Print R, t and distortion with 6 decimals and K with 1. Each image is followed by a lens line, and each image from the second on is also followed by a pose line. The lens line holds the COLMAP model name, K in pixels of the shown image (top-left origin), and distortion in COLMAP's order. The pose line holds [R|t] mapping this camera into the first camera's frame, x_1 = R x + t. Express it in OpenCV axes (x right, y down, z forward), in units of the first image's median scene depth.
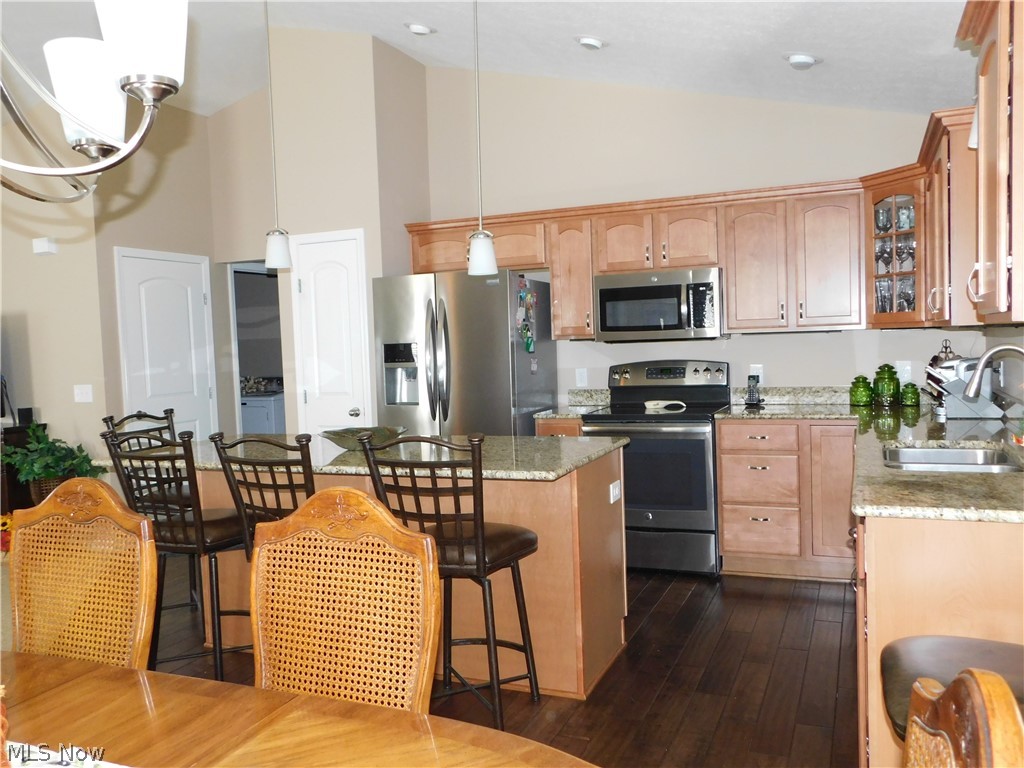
lens RADIAL K [[832.2, 0, 512.0], [0, 832.2, 384.0], [0, 0, 1]] dist [-0.011466, 0.008526]
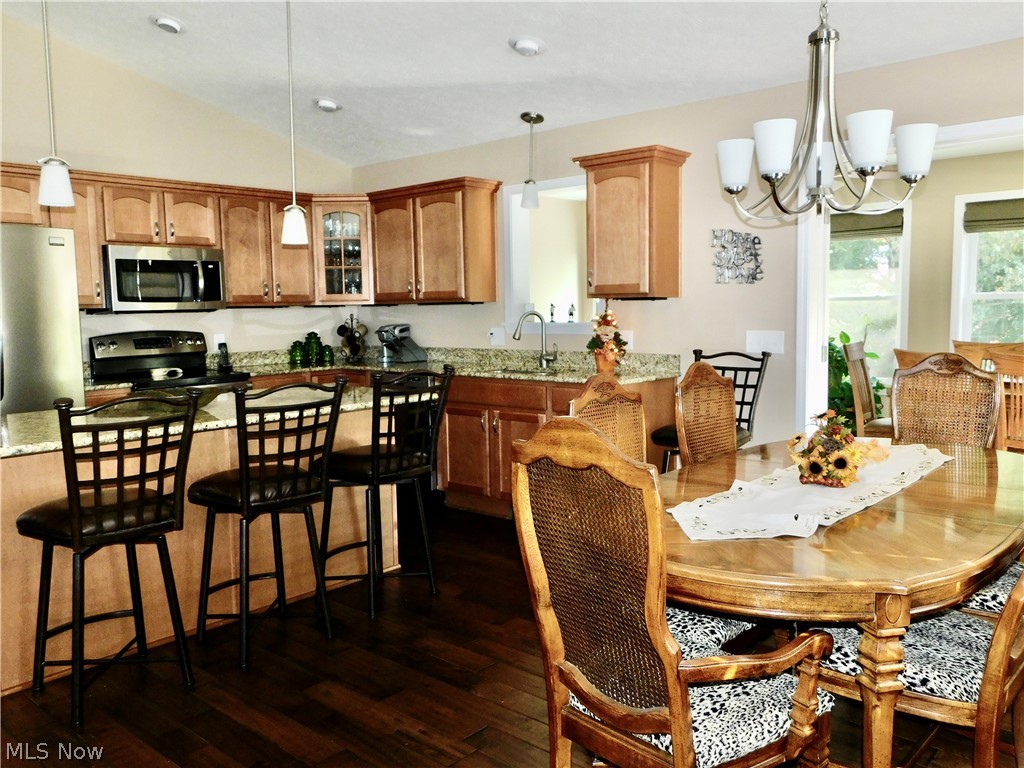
lens RADIAL K [[832.2, 0, 512.0], [0, 832.2, 384.0], [0, 0, 1]] dist [-0.011466, 0.008526]
pose [[0.331841, -0.052380, 0.941880, -0.725690], [0.053397, 0.997899, 0.036683, 0.027815], [-0.941823, 0.038121, 0.333941, 0.232941]]
